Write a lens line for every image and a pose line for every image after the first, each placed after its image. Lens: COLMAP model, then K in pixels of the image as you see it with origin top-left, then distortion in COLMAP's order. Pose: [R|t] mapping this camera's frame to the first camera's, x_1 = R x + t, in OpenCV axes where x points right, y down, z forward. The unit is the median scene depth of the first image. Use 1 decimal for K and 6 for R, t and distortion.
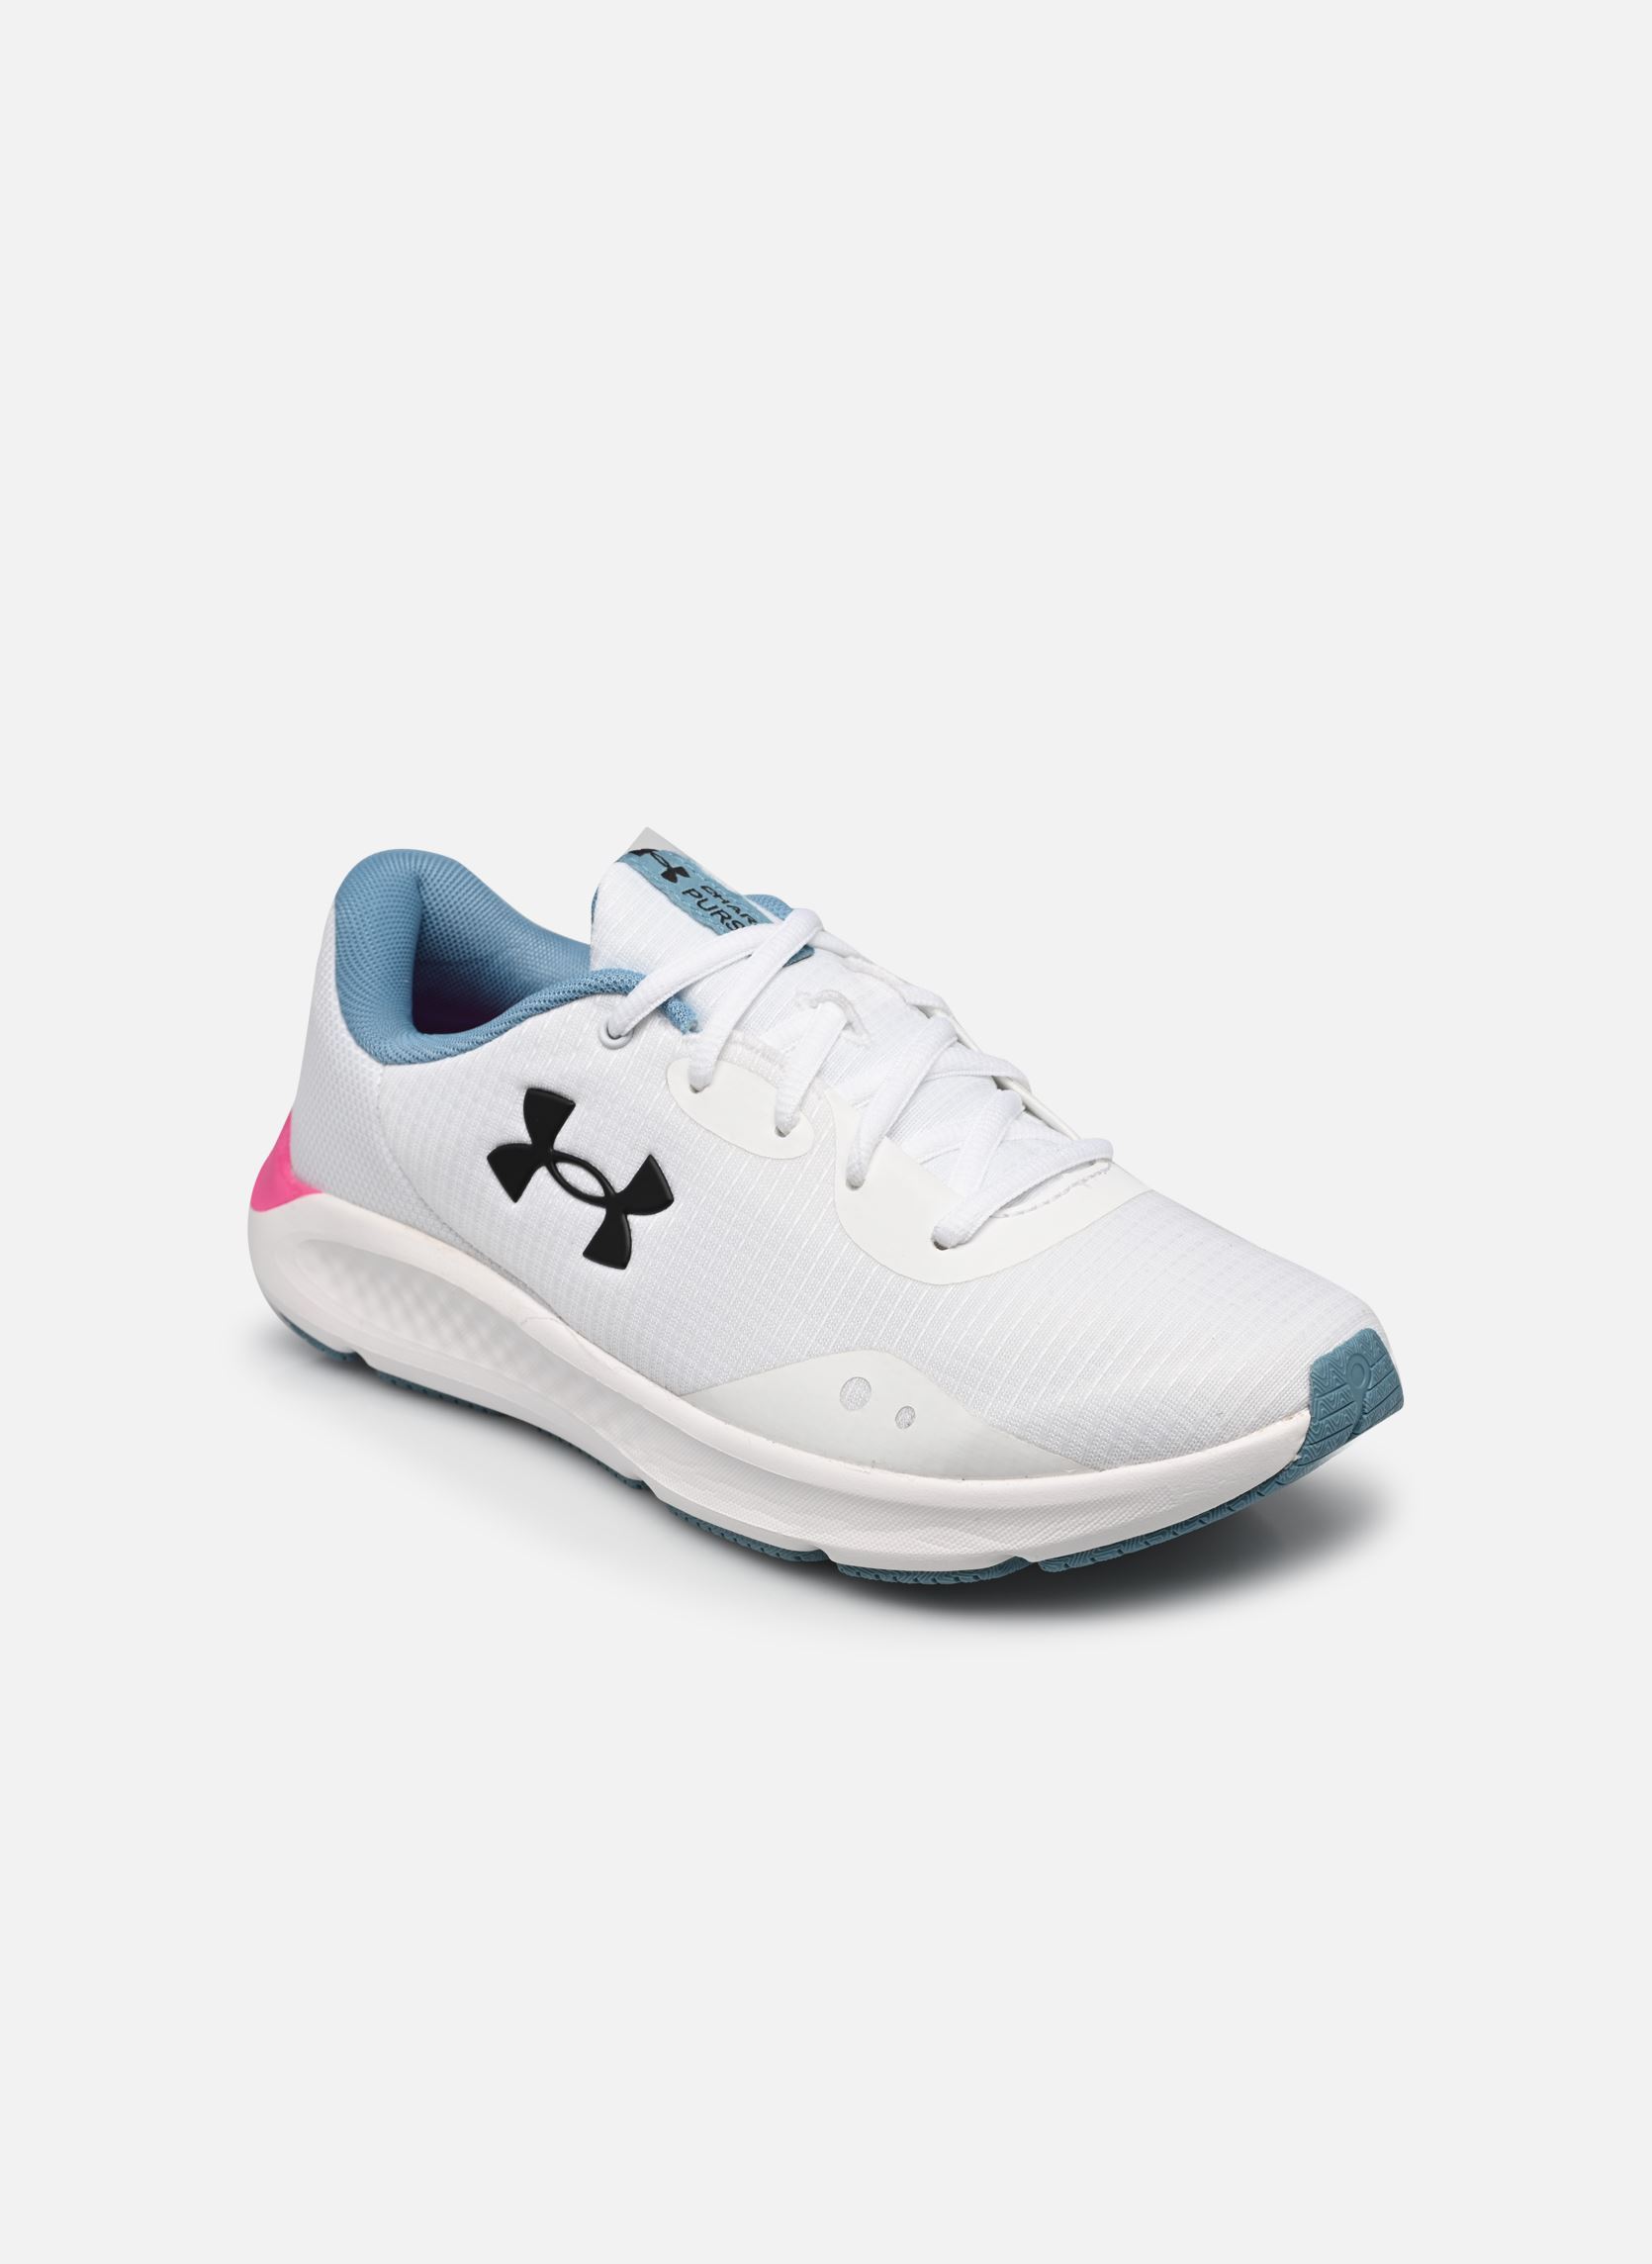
lens RADIAL K [[7216.8, 0, 825.8], [0, 7216.8, 1133.8], [0, 0, 1]] dist [1.027219, 0.000000]
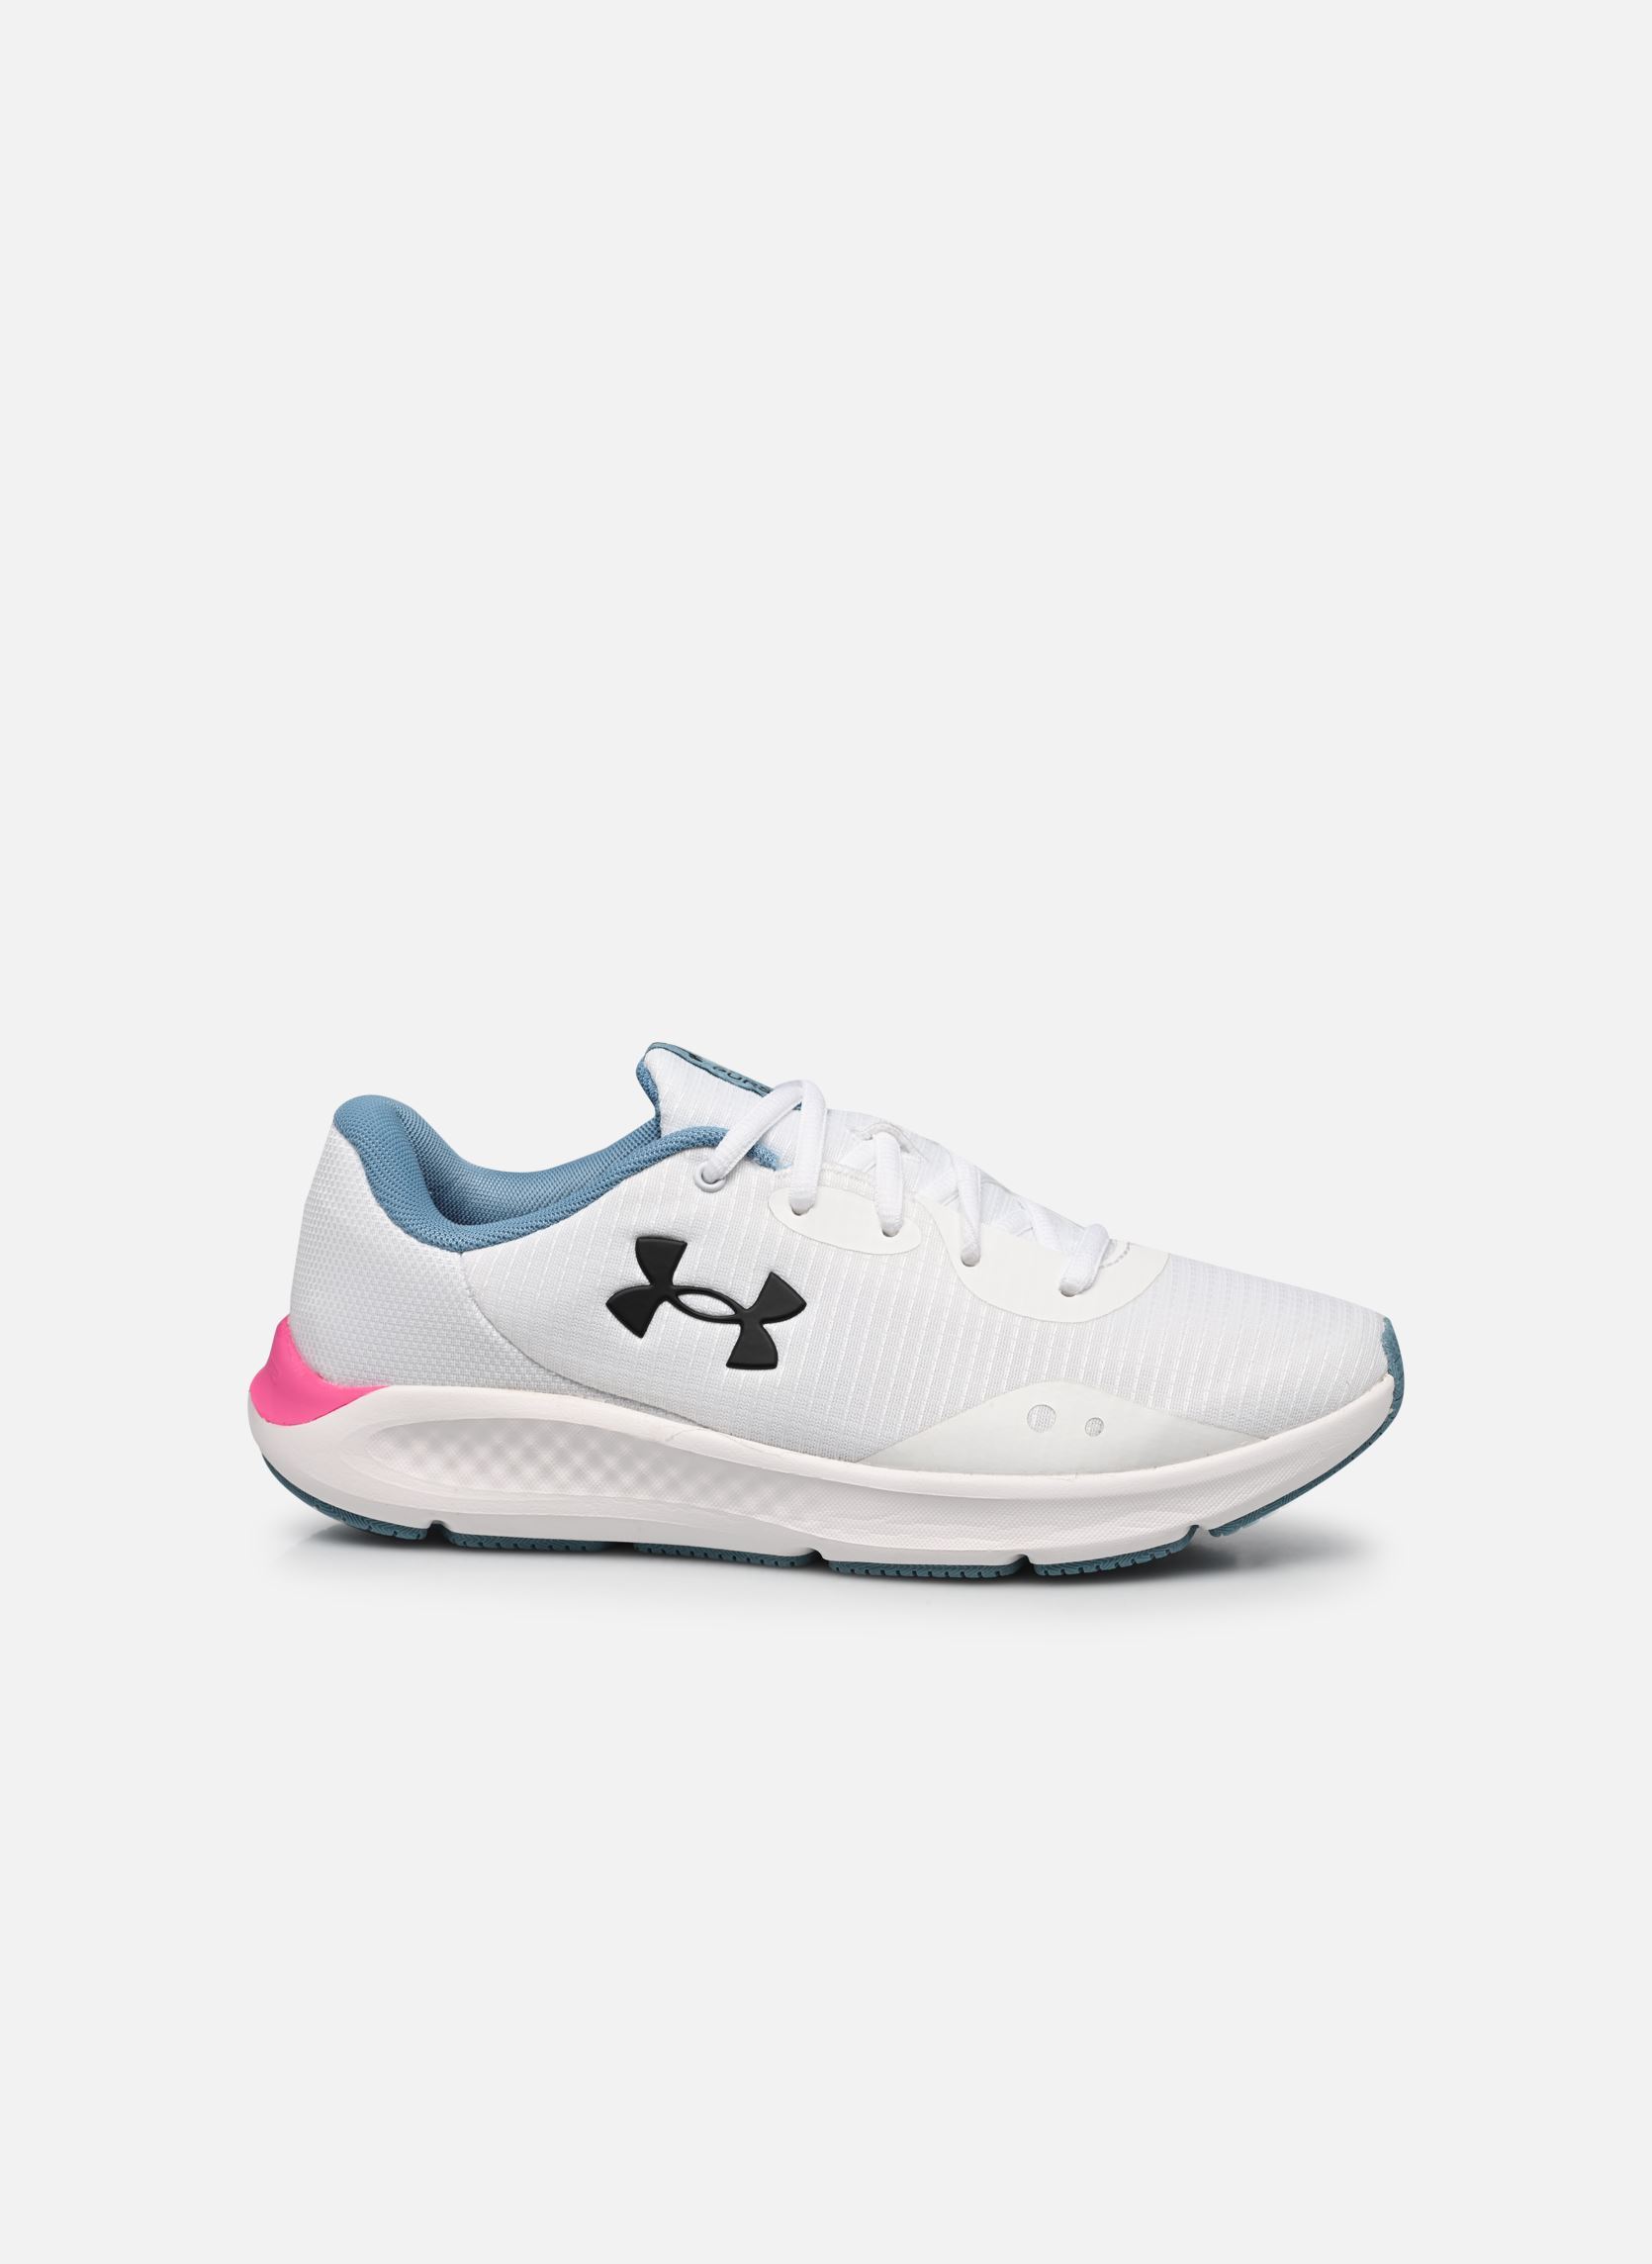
lens RADIAL K [[7216.8, 0, 825.4], [0, 7216.8, 1132.1], [0, 0, 1]] dist [1.027219, 0.000000]
pose [[0.680861, 0.001757, 0.732411, -0.868697], [0.219857, 0.953389, -0.206670, 0.223280], [-0.698635, 0.301739, 0.648739, 0.231603]]
